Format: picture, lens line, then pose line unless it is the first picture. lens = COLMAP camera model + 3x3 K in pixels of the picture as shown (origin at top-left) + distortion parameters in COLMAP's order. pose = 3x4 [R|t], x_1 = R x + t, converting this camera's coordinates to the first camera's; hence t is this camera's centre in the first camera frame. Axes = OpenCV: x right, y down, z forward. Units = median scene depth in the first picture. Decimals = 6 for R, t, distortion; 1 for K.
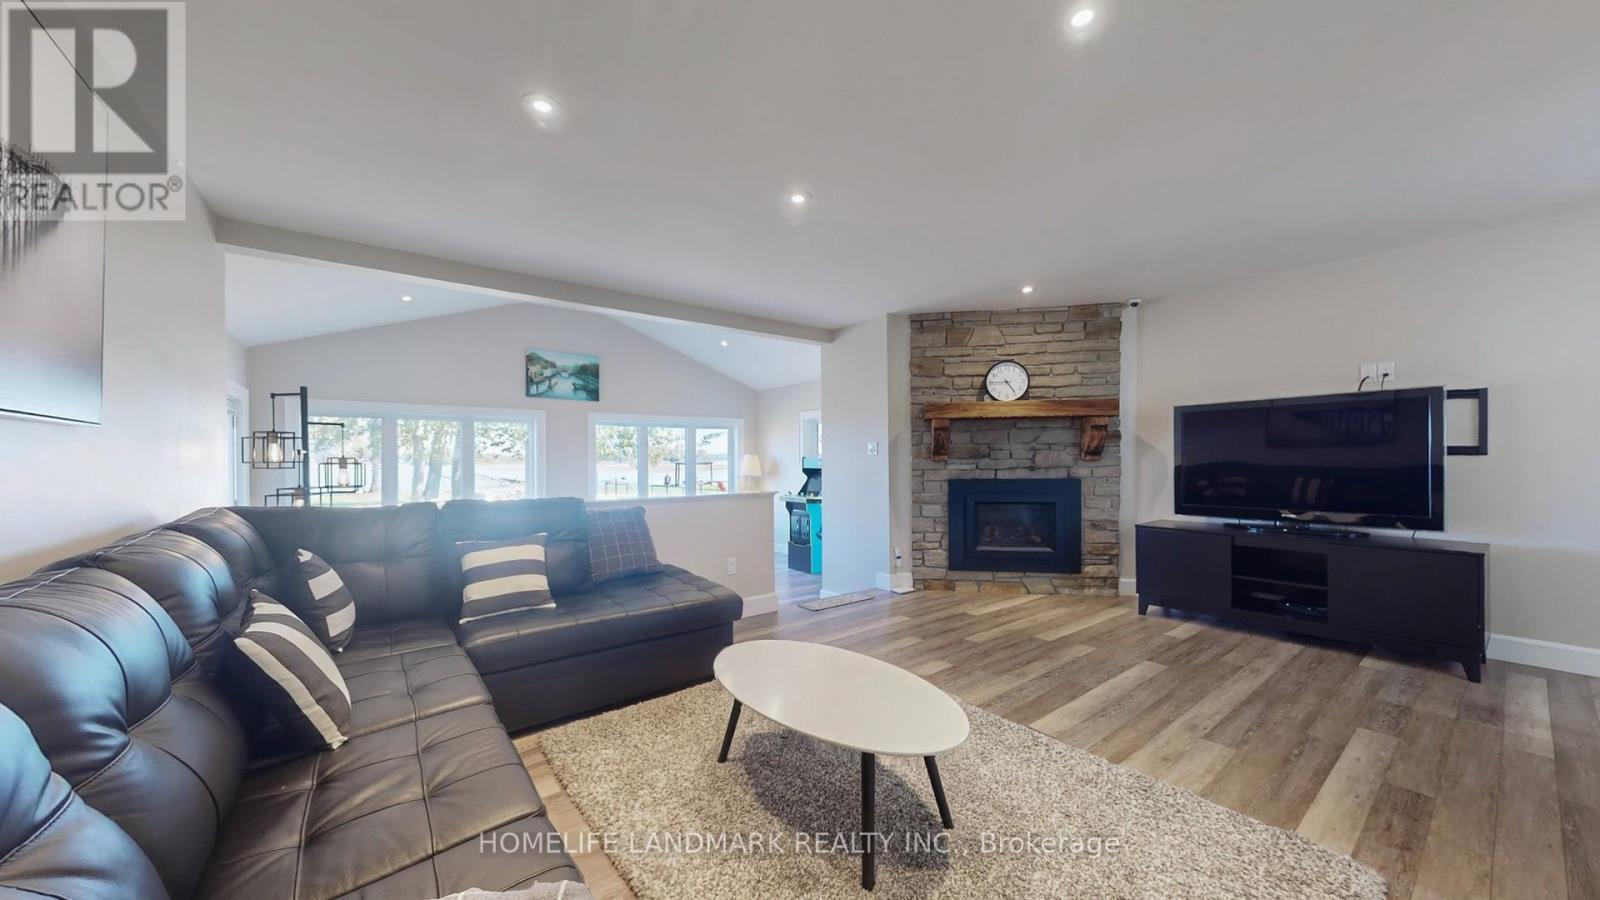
lens RADIAL K [[531.6, 0, 800.0], [0, 531.6, 450.0], [0, 0, 1]] dist [0.000157, 0.000042]
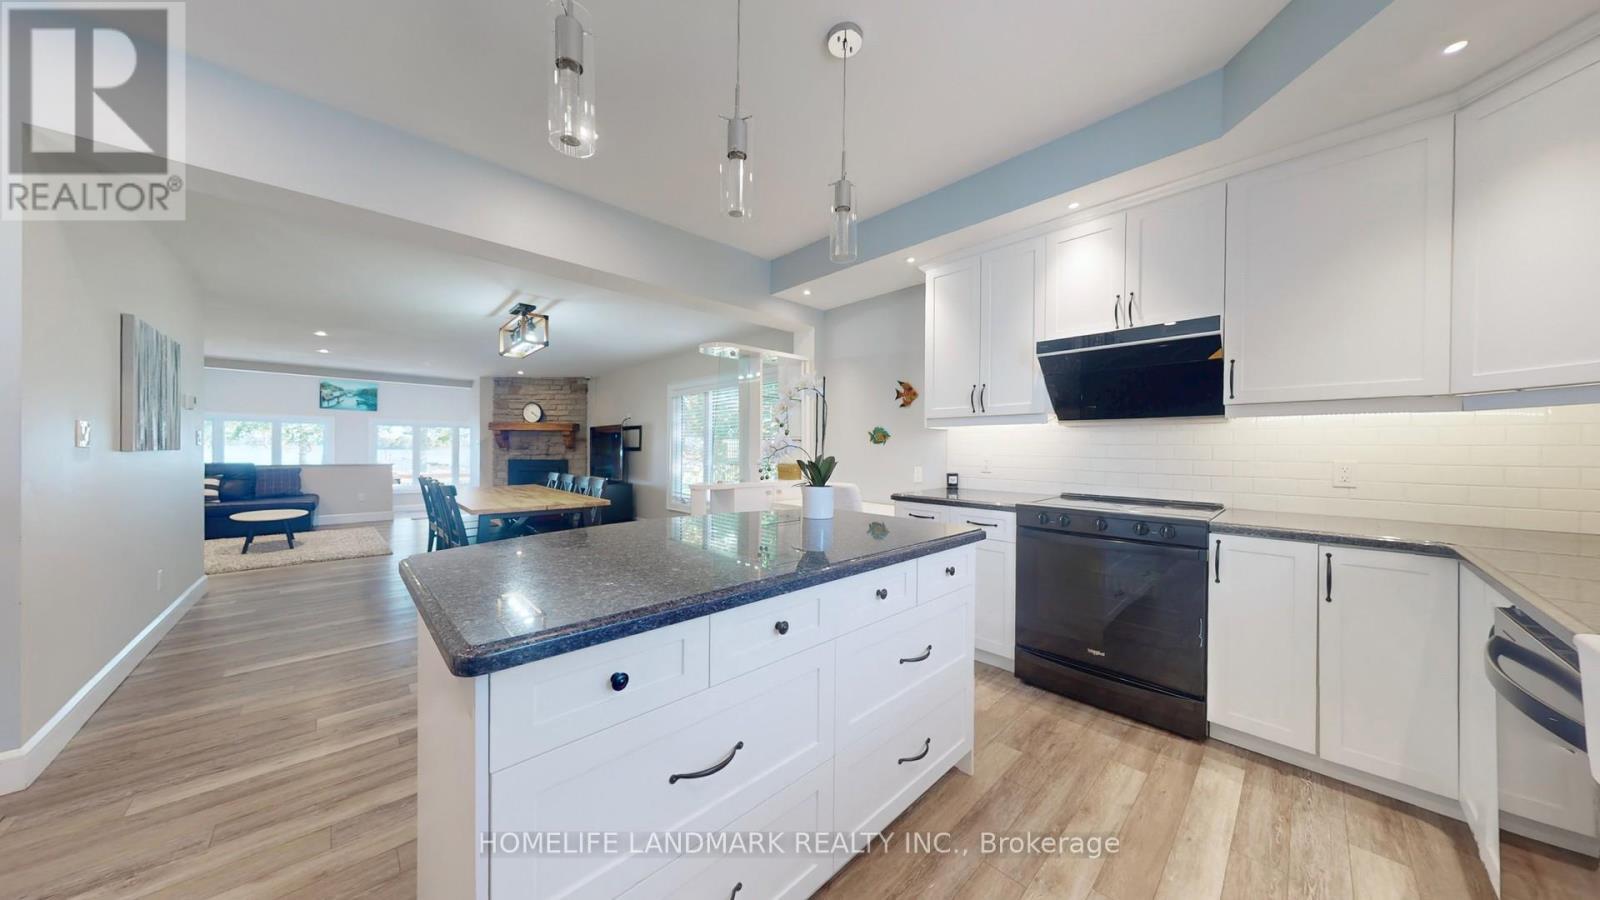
lens RADIAL K [[509.7, 0, 808.9], [0, 509.7, 449.3], [0, 0, 1]] dist [0.001246, 0.000070]
pose [[0.994848, 0.011467, 0.100725, 1.238021], [-0.013160, 0.999783, 0.016163, -0.031219], [-0.100517, -0.017405, 0.994783, -1.070892]]
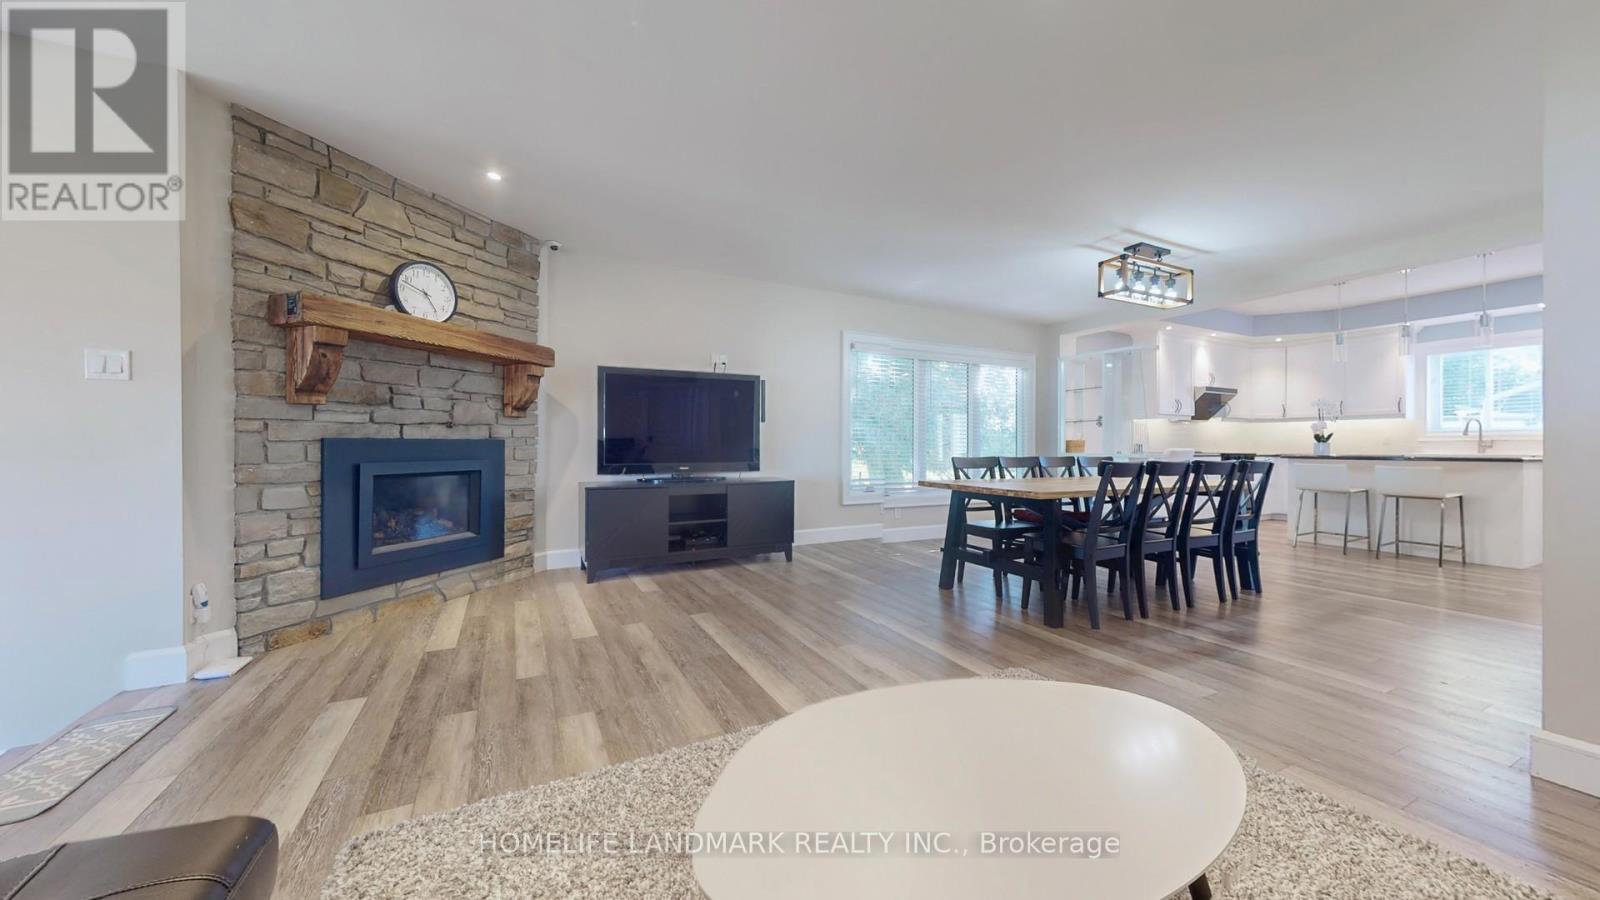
lens RADIAL K [[549.5, 0, 780.0], [0, 549.5, 440.6], [0, 0, 1]] dist [0.013651, 0.000048]
pose [[0.191886, 0.012323, 0.981340, -0.204578], [-0.026982, 0.999609, -0.007276, 0.048716], [-0.981046, -0.025083, 0.192144, 0.415637]]
